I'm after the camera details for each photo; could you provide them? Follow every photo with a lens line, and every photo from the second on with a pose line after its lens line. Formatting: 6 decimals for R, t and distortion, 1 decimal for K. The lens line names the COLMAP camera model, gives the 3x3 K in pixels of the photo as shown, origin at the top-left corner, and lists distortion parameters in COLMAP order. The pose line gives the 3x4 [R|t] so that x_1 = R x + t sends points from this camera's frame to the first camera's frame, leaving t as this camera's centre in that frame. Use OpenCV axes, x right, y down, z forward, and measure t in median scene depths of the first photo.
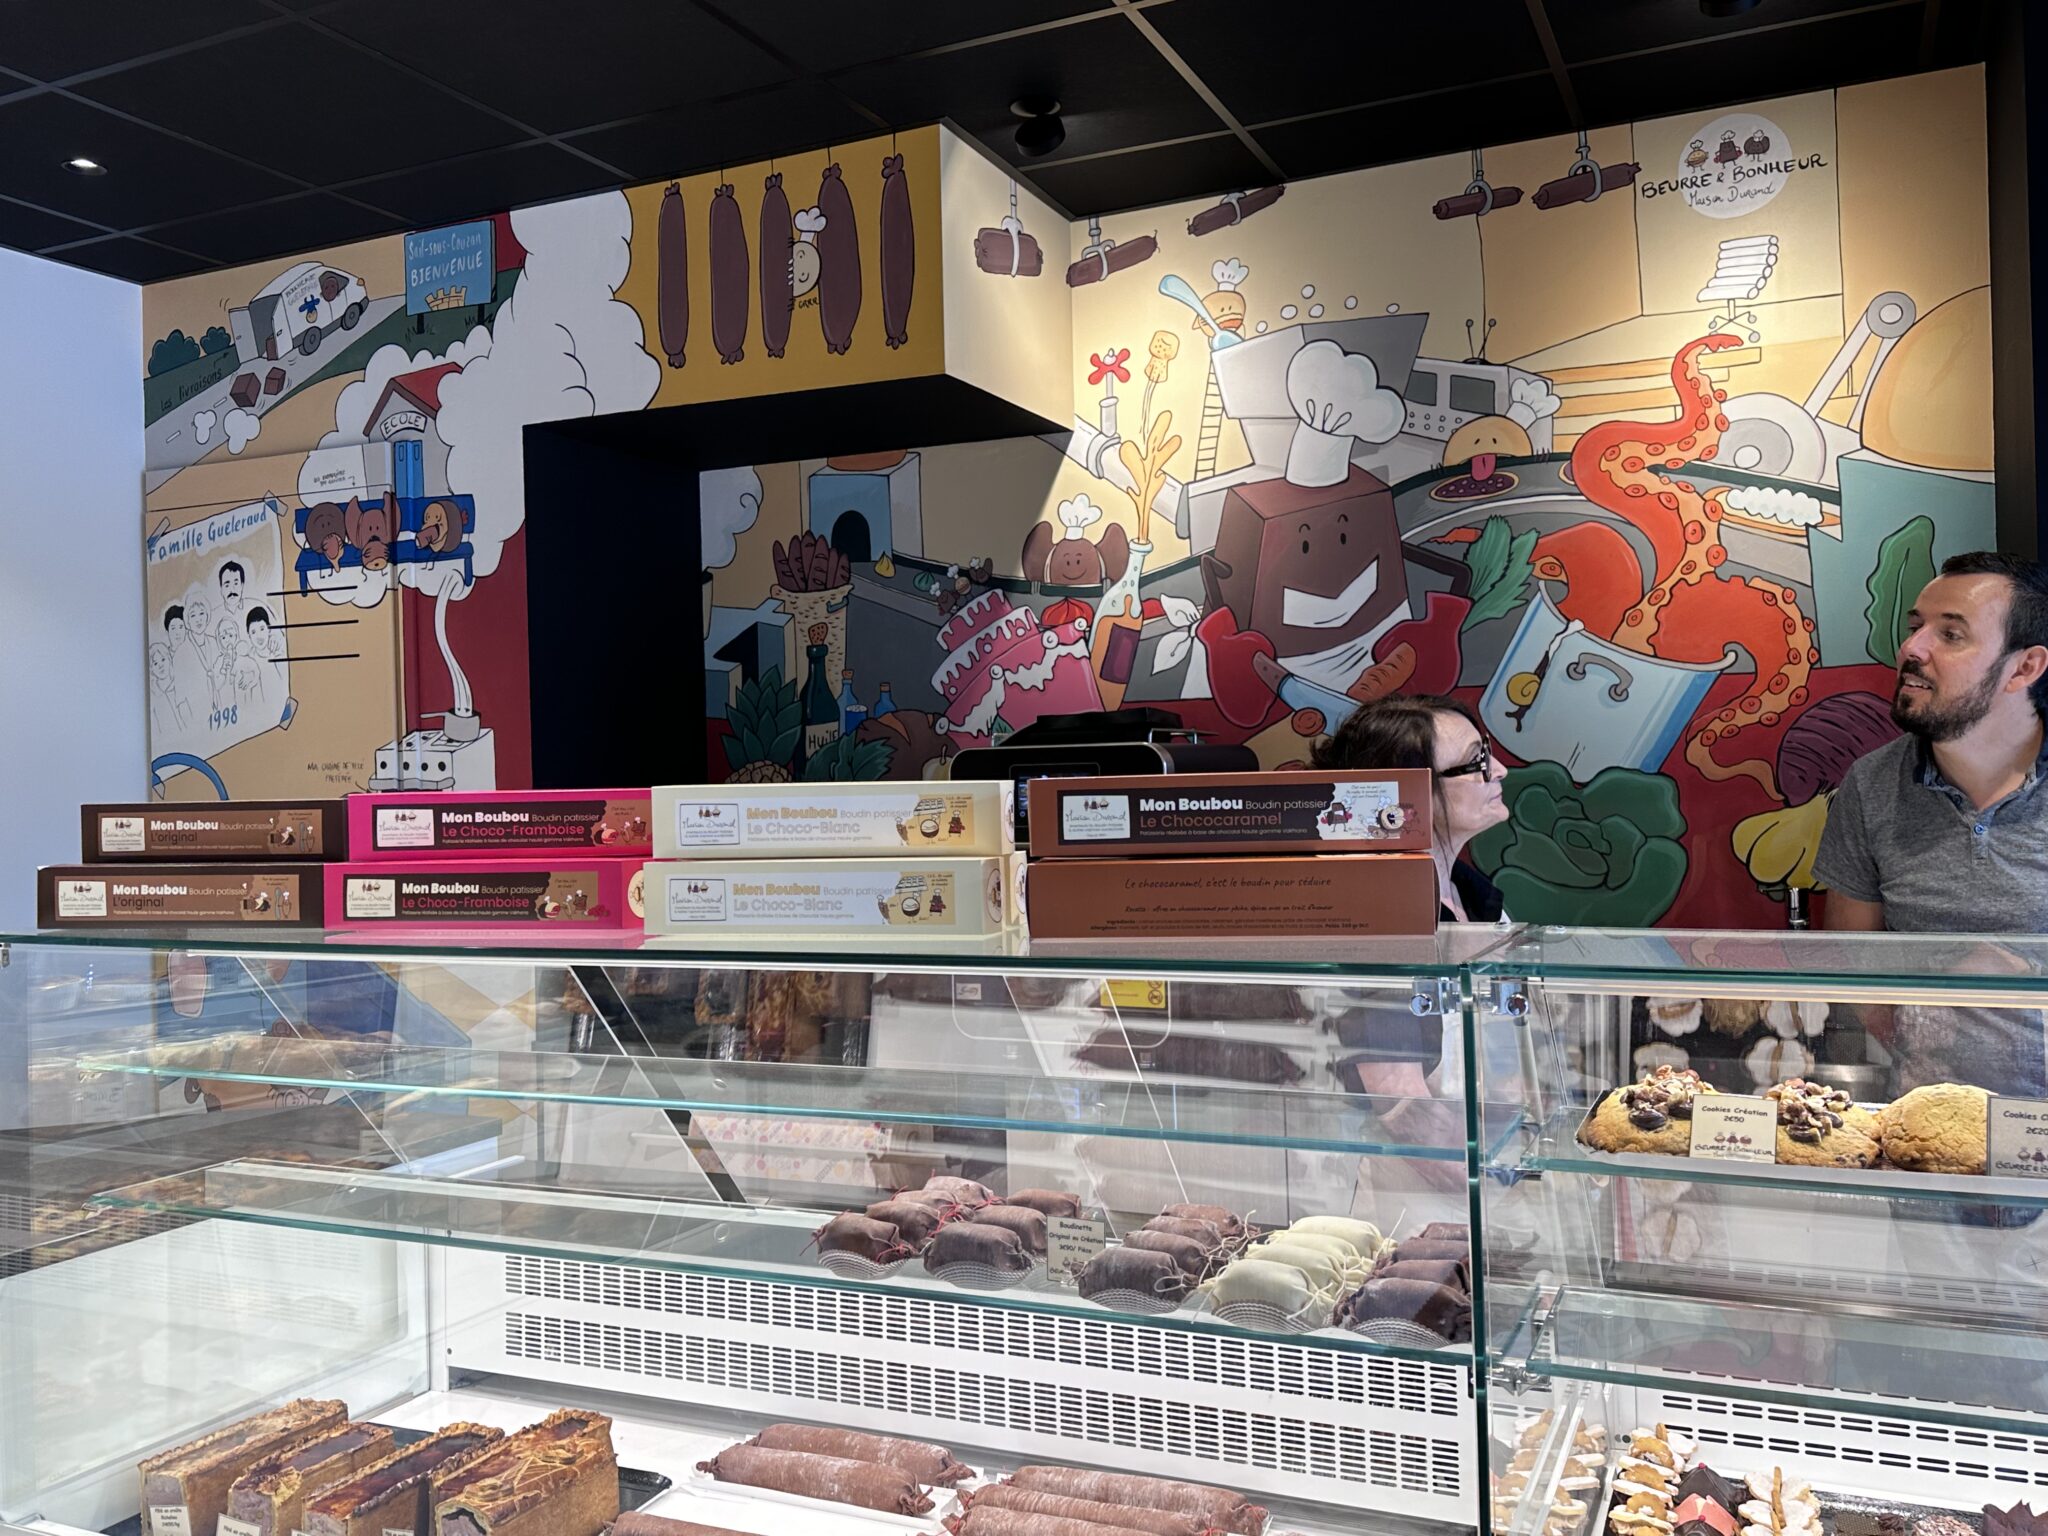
lens RADIAL K [[1684.0, 0, 1023.1], [0, 1684.0, 780.2], [0, 0, 1]] dist [0.024366, -0.038918]
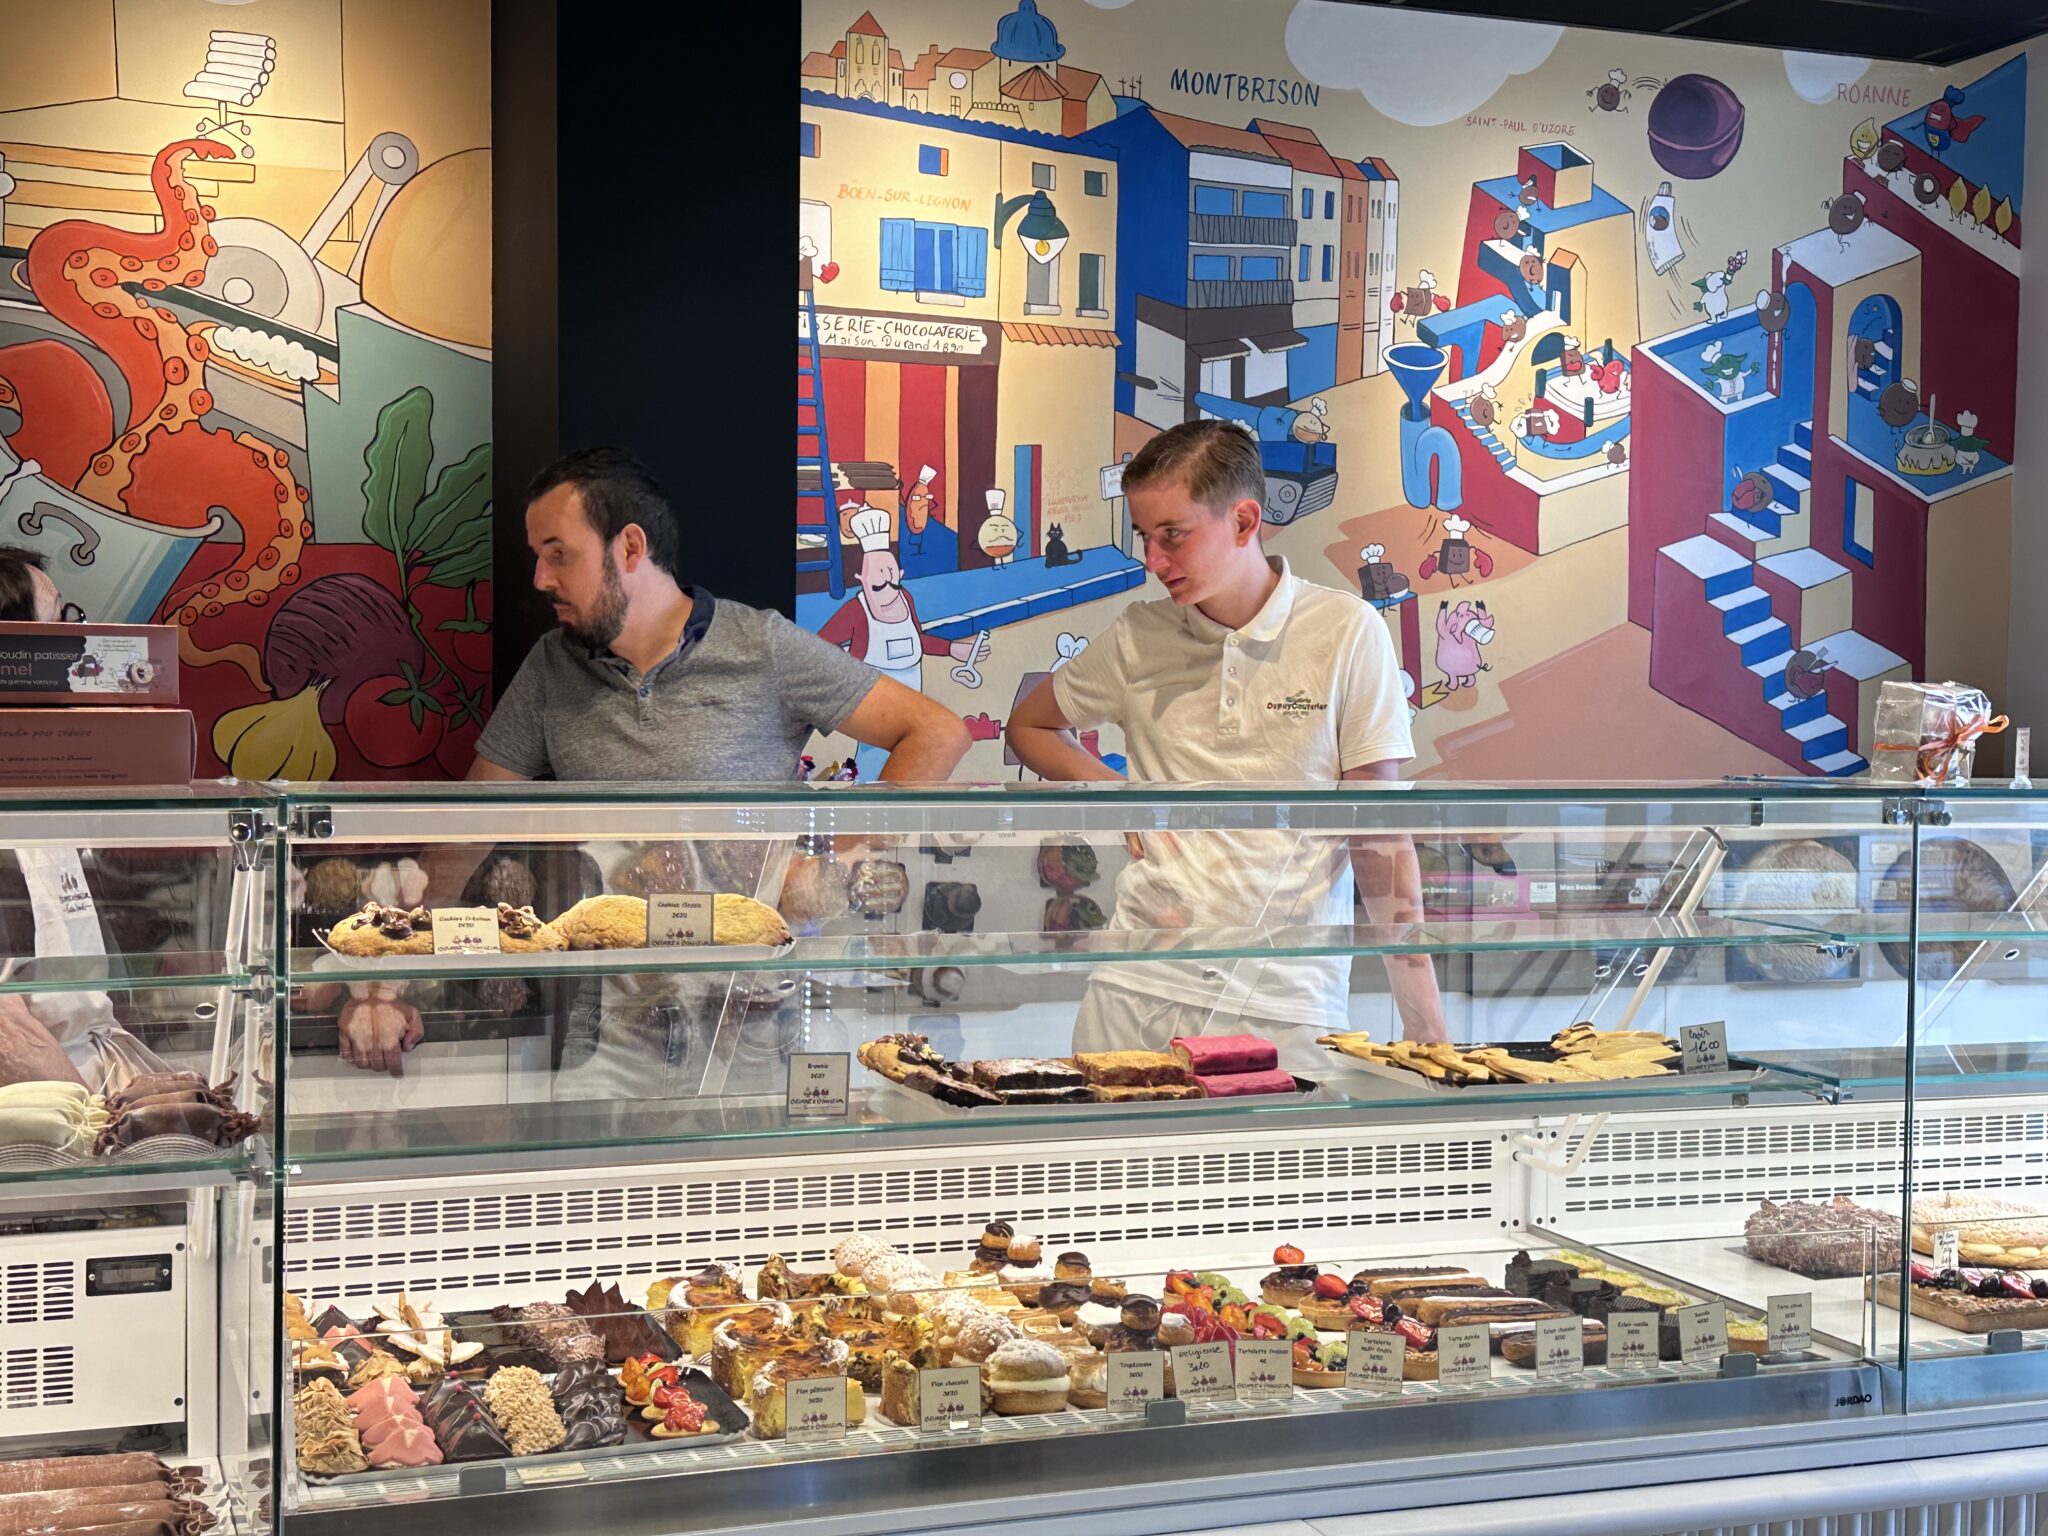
lens RADIAL K [[2683.9, 0, 1026.0], [0, 2683.9, 767.8], [0, 0, 1]] dist [0.096462, 0.000000]
pose [[0.697851, 0.010675, 0.716164, -0.280499], [-0.030307, 0.999433, 0.014635, 0.018887], [-0.715602, -0.031918, 0.697779, -0.260386]]
